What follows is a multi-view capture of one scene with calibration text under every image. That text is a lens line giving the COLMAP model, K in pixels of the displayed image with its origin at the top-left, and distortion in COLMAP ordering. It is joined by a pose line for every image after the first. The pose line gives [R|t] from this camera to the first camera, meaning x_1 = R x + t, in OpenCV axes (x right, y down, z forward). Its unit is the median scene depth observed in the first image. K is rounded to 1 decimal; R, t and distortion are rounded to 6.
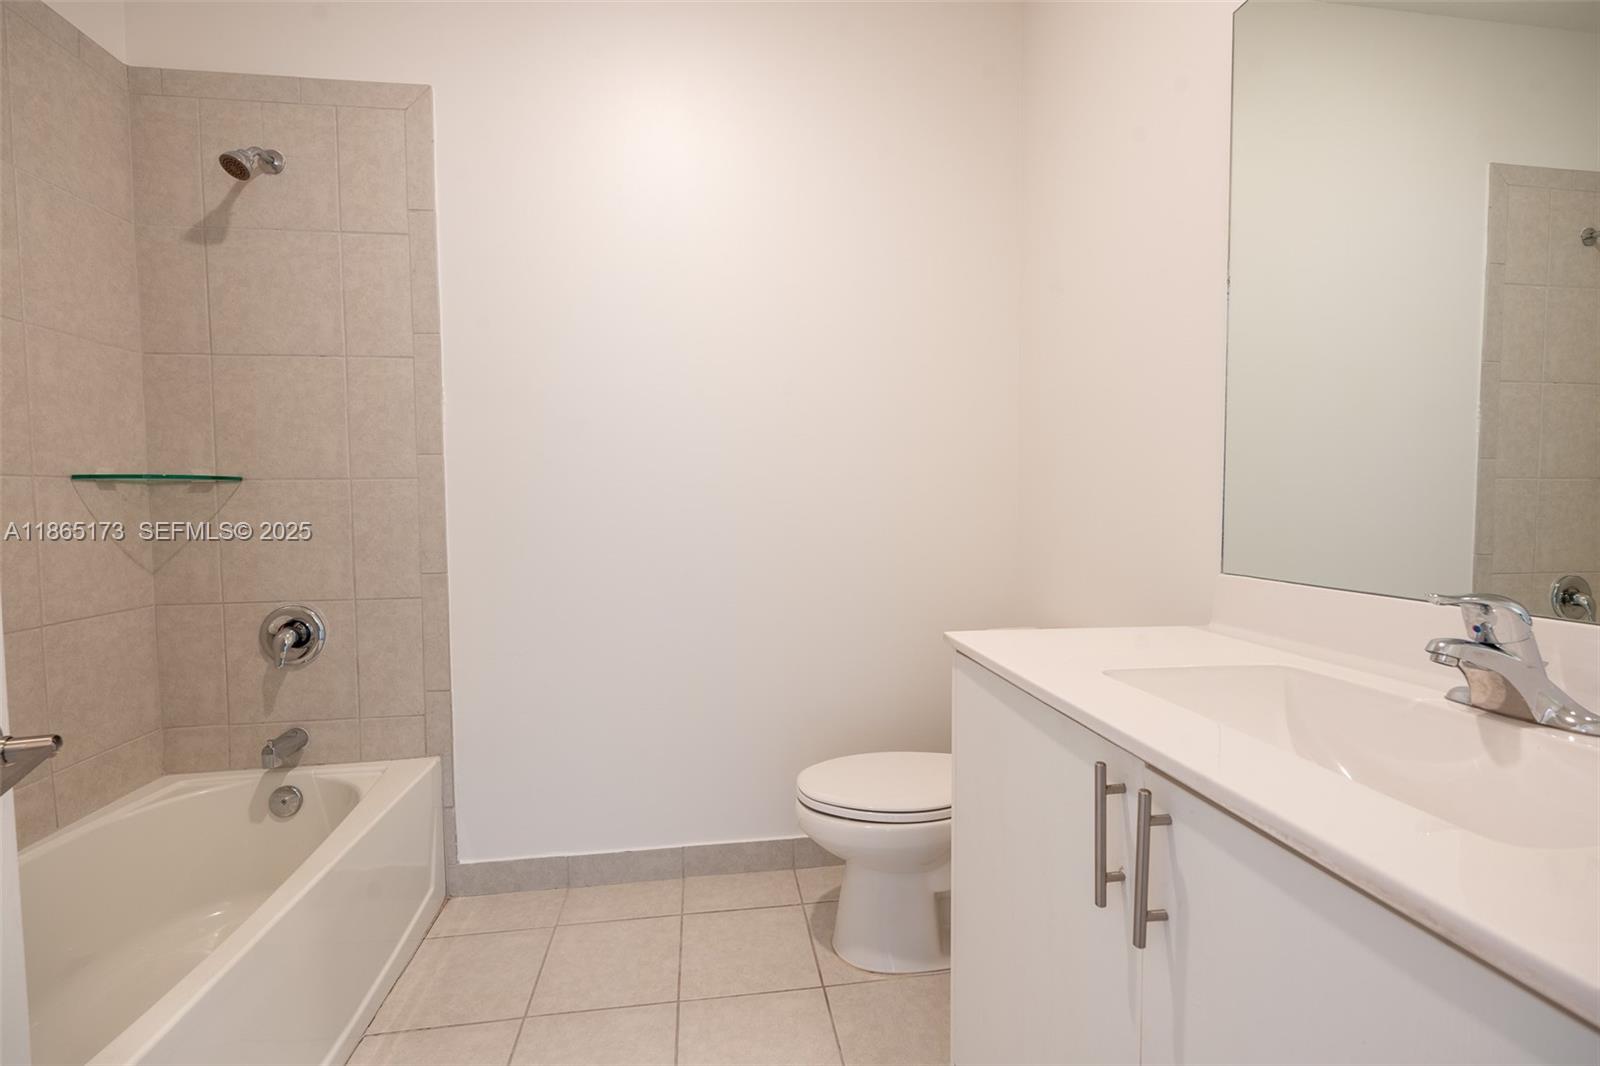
lens RADIAL K [[701.2, 0, 800.0], [0, 701.2, 533.0], [0, 0, 1]] dist [-0.003455, 0.000748]
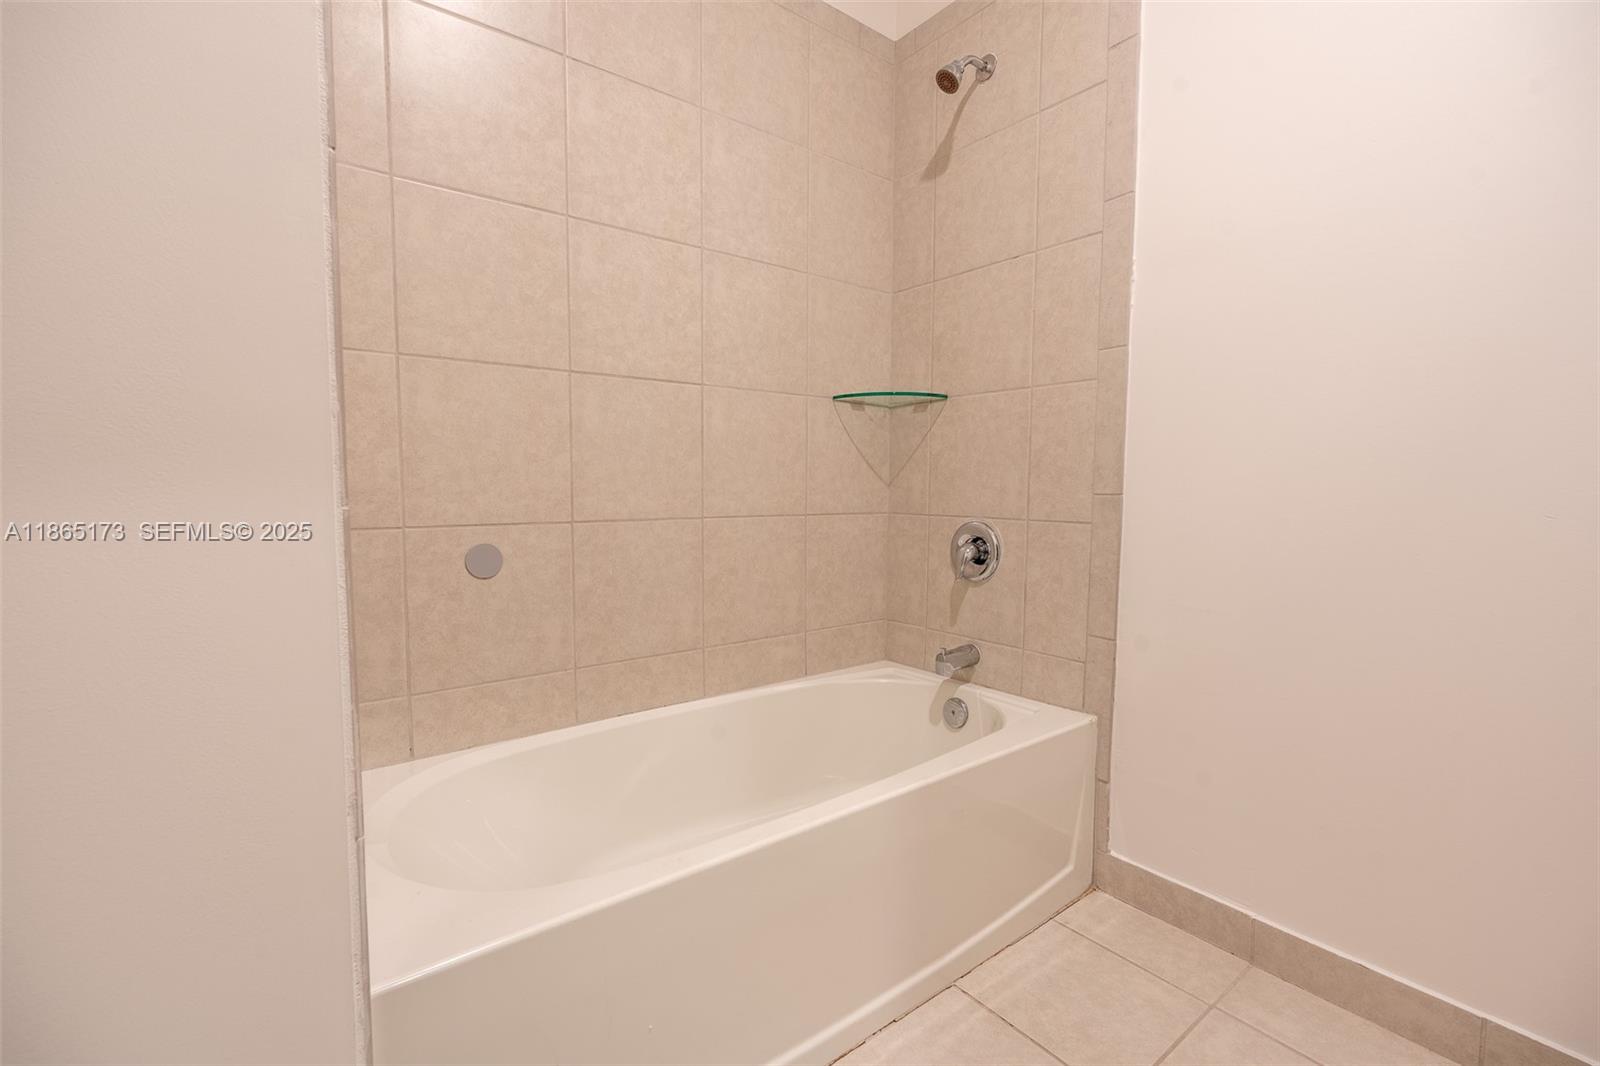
lens RADIAL K [[701.2, 0, 800.0], [0, 701.2, 533.0], [0, 0, 1]] dist [-0.003455, 0.000748]
pose [[0.491269, 0.072483, -0.867987, 0.016247], [-0.051605, 0.997203, 0.054066, 0.079195], [0.869478, 0.018231, 0.493635, 0.293290]]
